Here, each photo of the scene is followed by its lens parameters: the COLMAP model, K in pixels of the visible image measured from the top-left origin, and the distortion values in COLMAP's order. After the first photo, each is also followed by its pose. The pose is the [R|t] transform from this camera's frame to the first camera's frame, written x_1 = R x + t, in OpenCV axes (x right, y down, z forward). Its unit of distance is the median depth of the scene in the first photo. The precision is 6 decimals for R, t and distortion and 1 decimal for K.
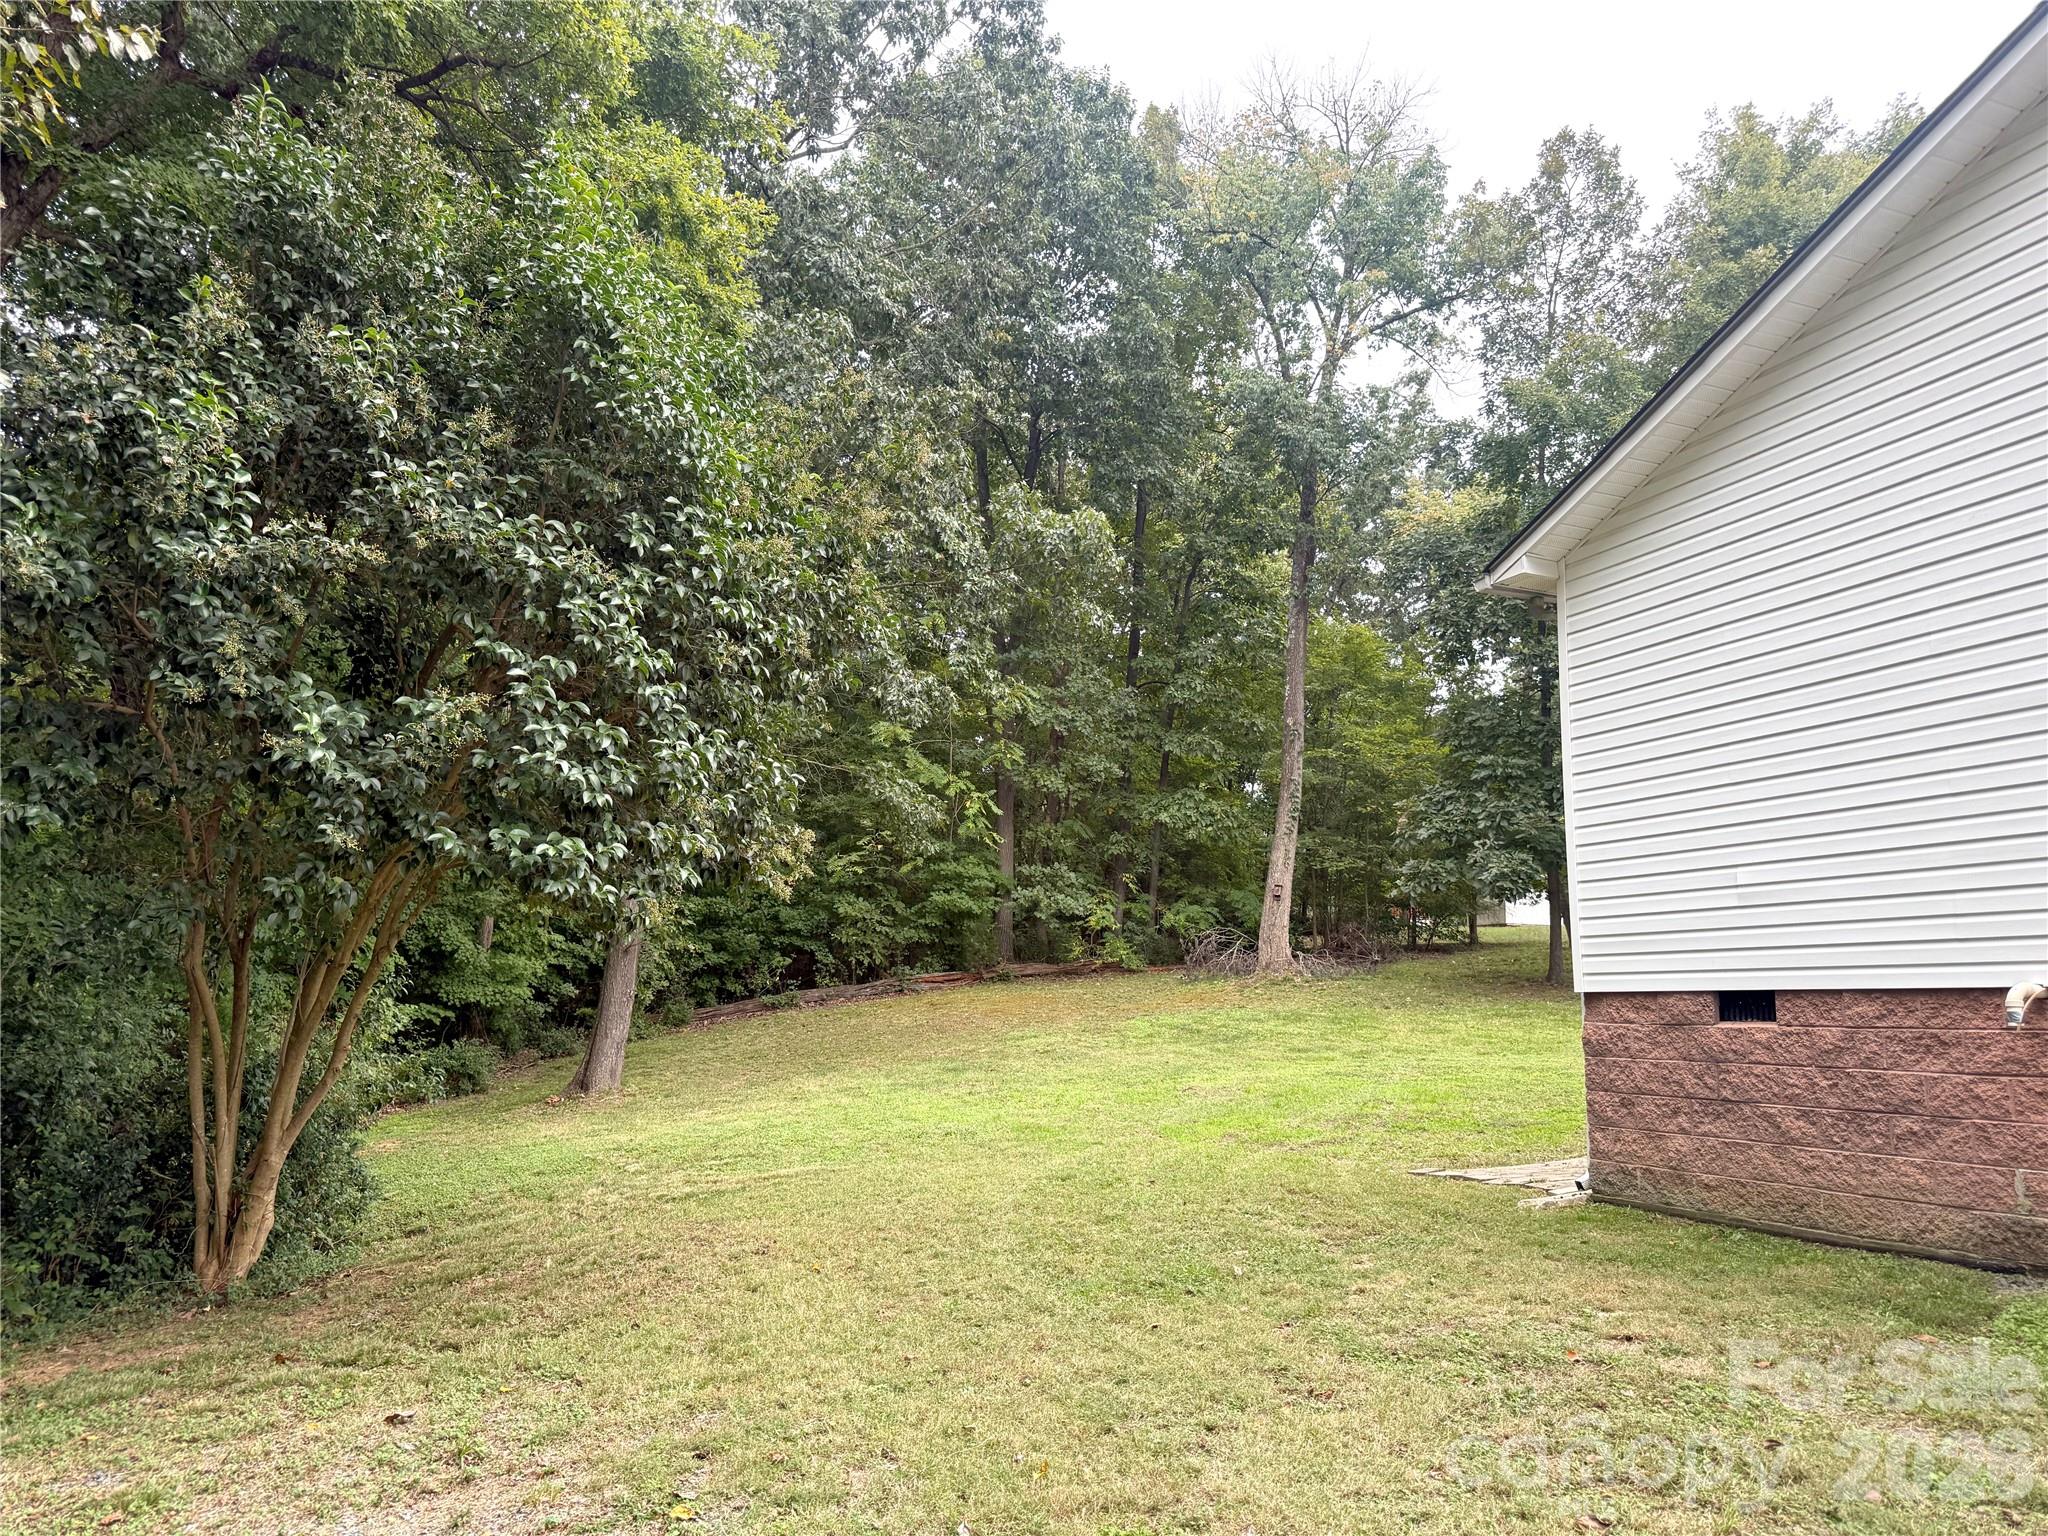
lens RADIAL K [[1437.5, 0, 1024.5], [0, 1437.5, 771.0], [0, 0, 1]] dist [-0.002153, -0.001419]
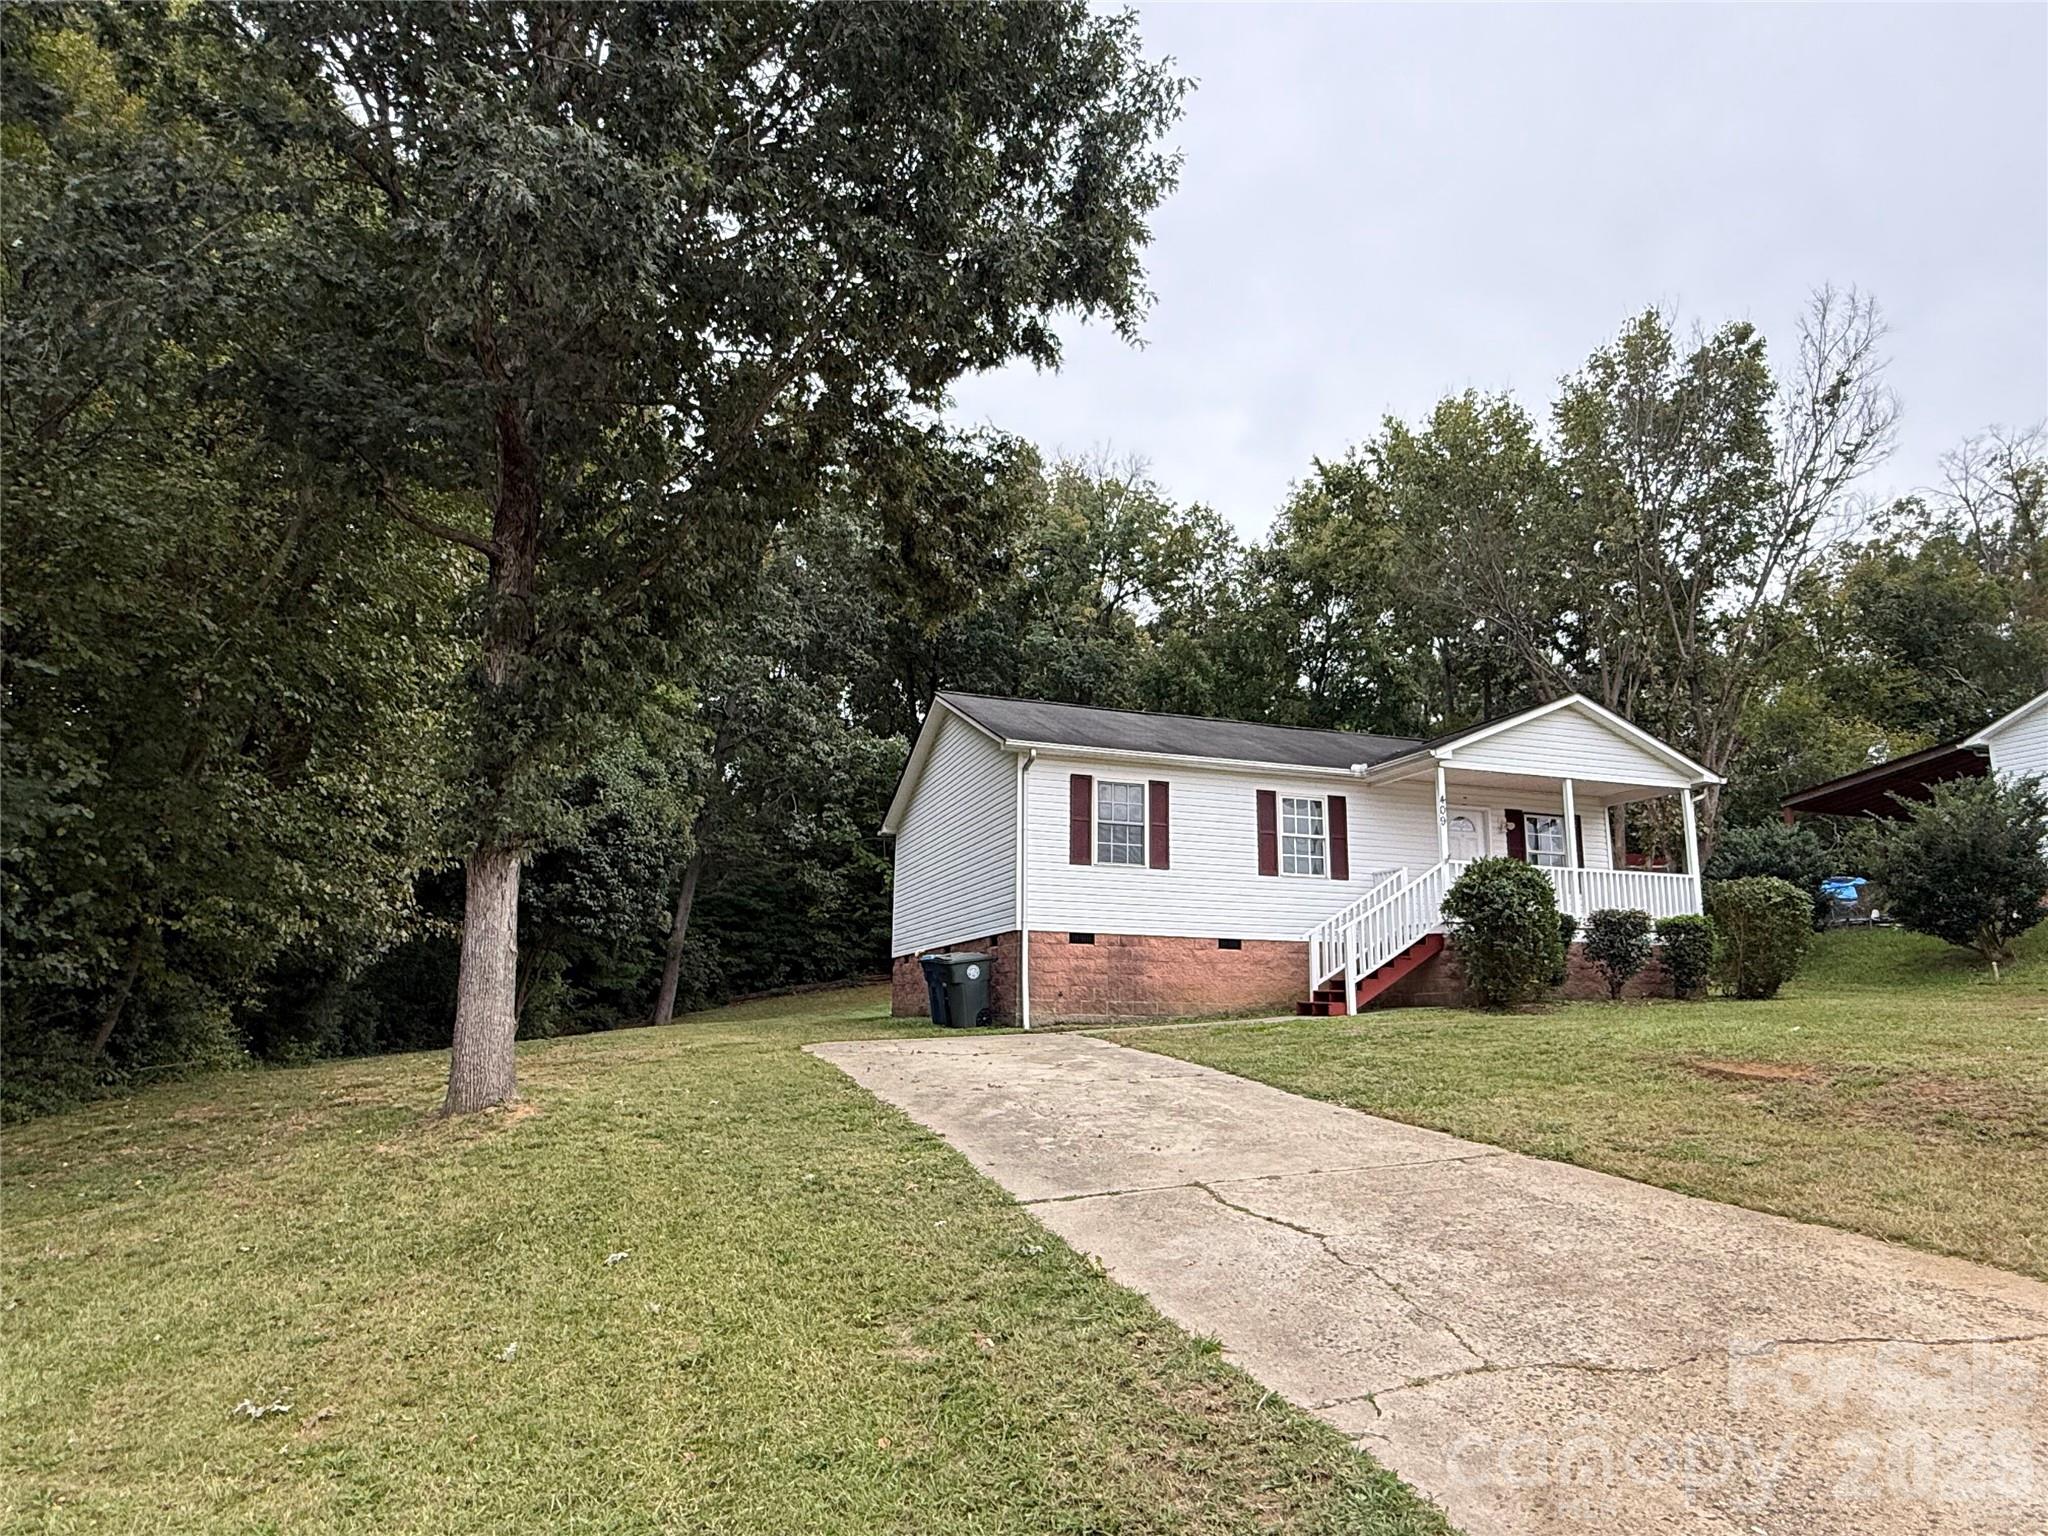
lens RADIAL K [[1238.0, 0, 1025.2], [0, 1238.0, 775.0], [0, 0, 1]] dist [-0.031045, -0.000092]
pose [[0.997696, -0.011467, -0.066862, 1.029659], [0.009016, 0.999280, -0.036849, -0.195106], [0.067236, 0.036161, 0.997082, -2.163533]]
